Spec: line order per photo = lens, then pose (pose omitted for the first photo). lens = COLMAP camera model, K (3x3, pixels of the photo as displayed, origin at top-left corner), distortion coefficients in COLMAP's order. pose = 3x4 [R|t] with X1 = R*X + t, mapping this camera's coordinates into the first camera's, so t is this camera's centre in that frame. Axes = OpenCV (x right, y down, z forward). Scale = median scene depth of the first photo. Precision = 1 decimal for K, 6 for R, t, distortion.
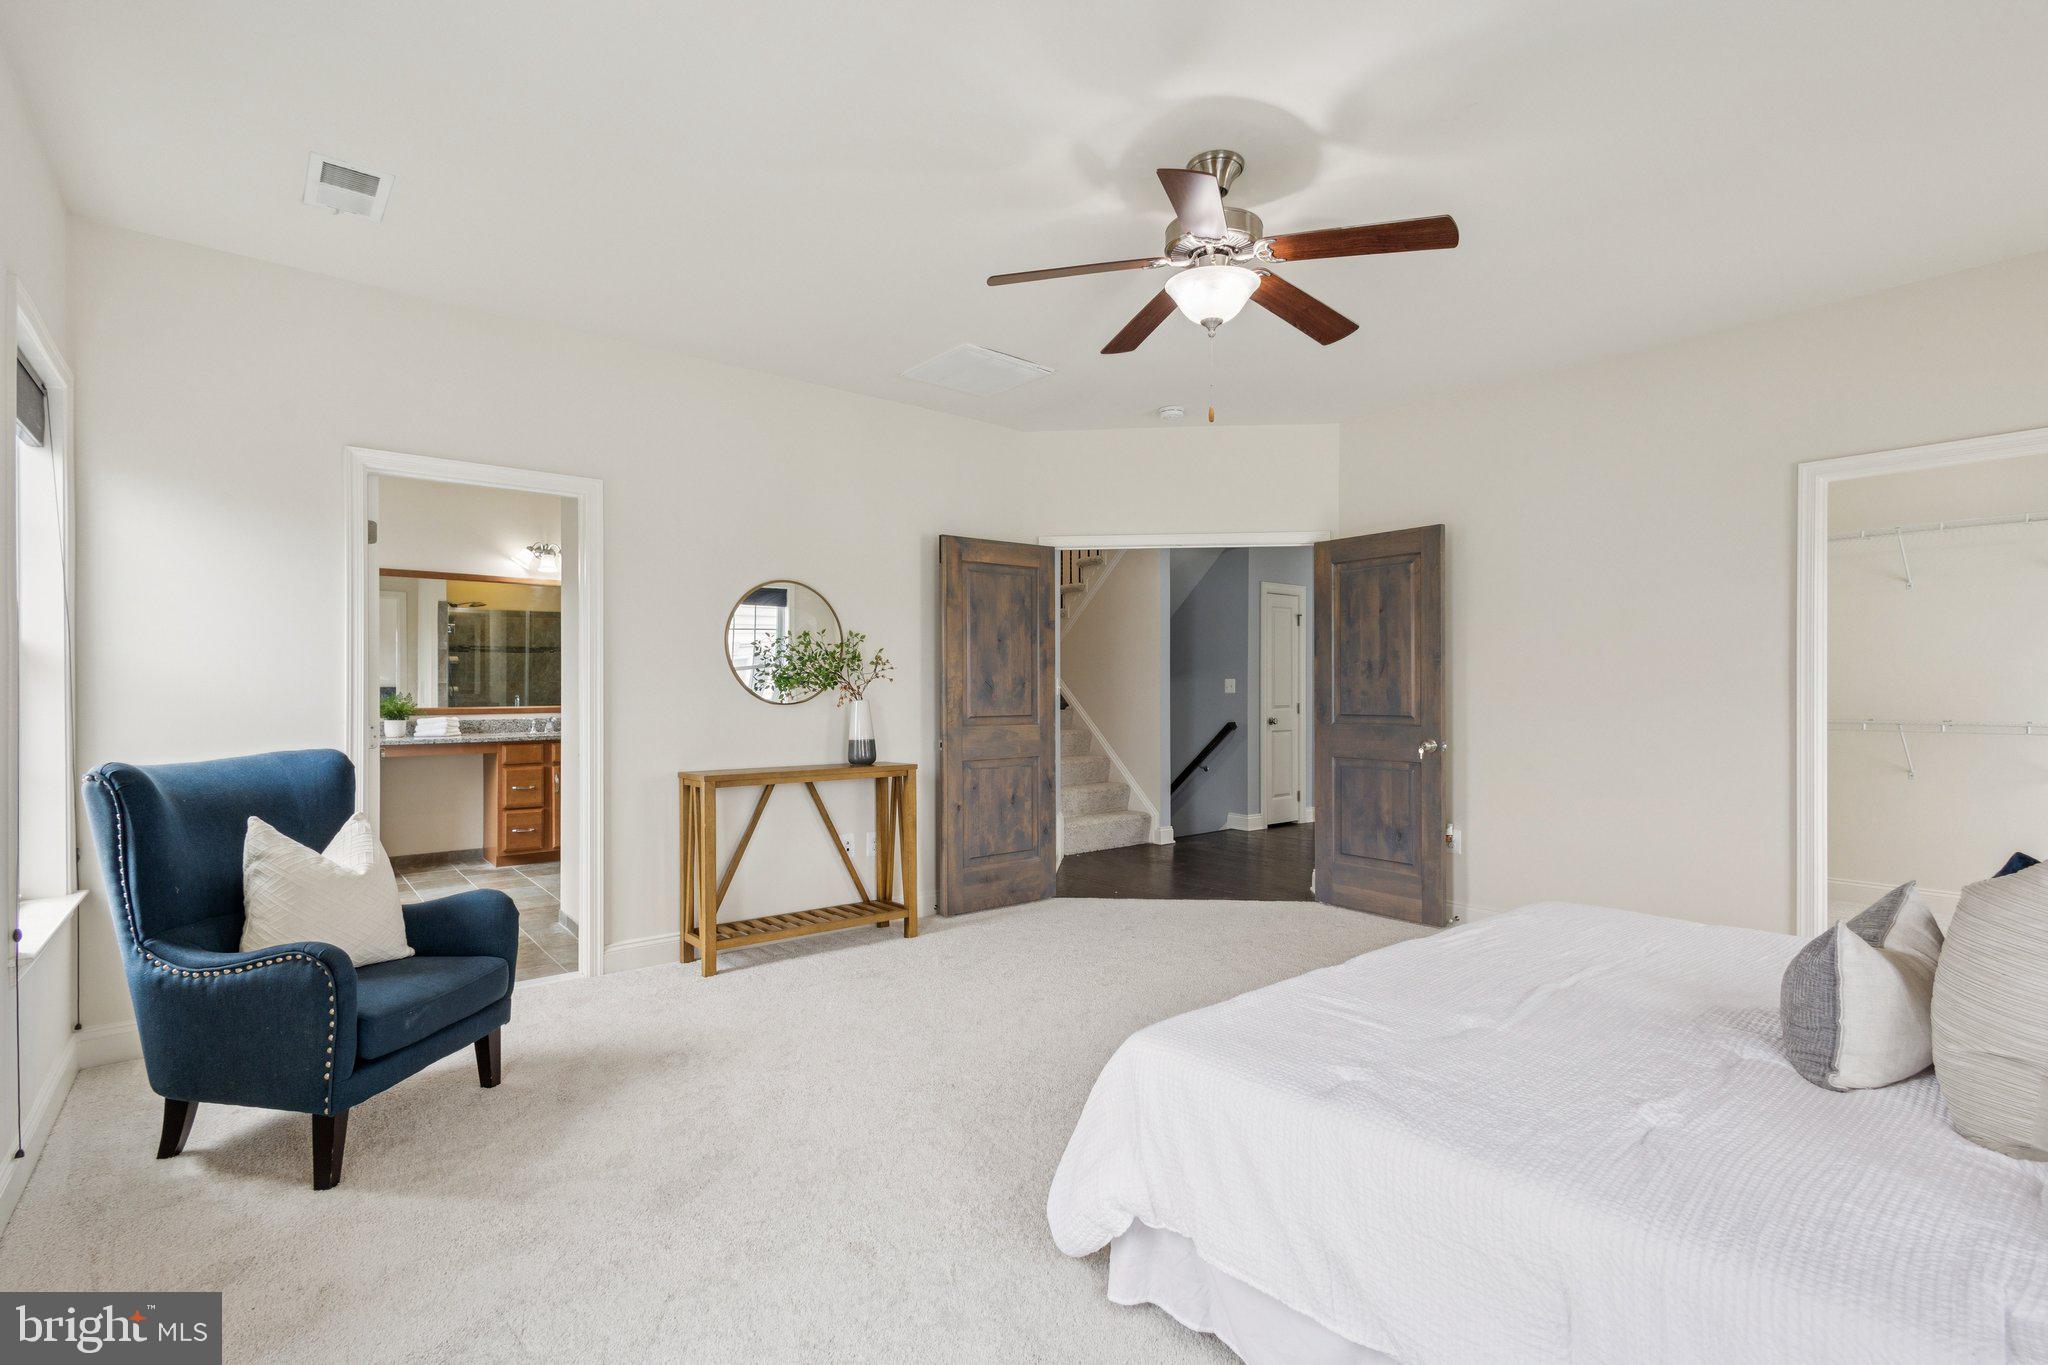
lens RADIAL K [[948.6, 0, 1025.0], [0, 948.6, 695.2], [0, 0, 1]] dist [0.001152, -0.000016]
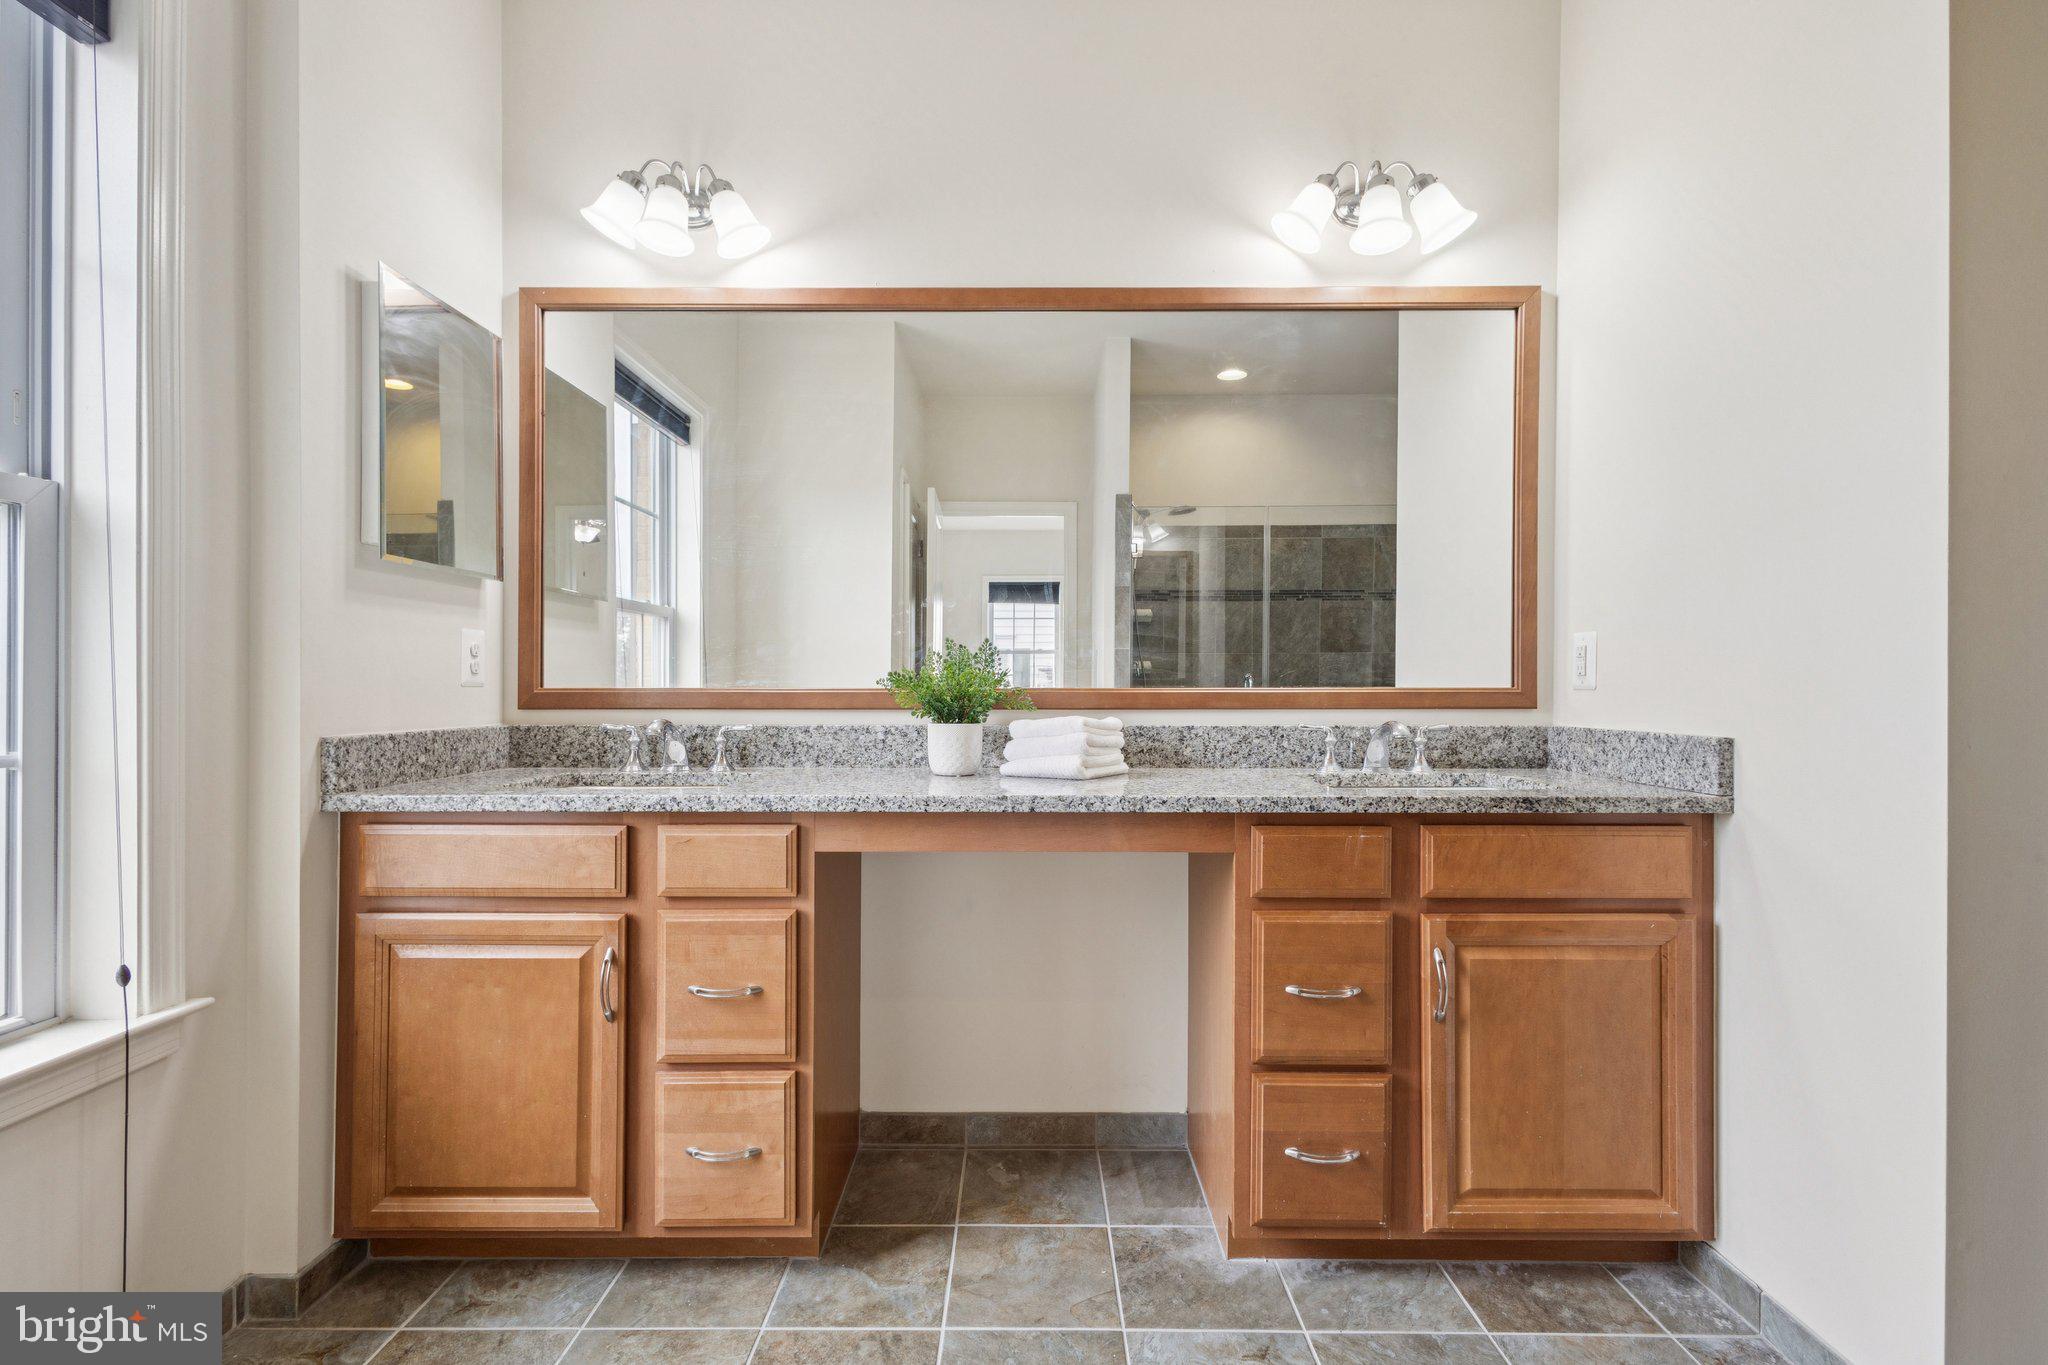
lens RADIAL K [[948.6, 0, 1024.7], [0, 948.6, 690.5], [0, 0, 1]] dist [0.001152, -0.000016]
pose [[0.771369, 0.003411, -0.636379, -0.420476], [-0.005936, 0.999981, -0.001835, 0.014793], [0.636361, 0.005193, 0.771374, 0.735653]]
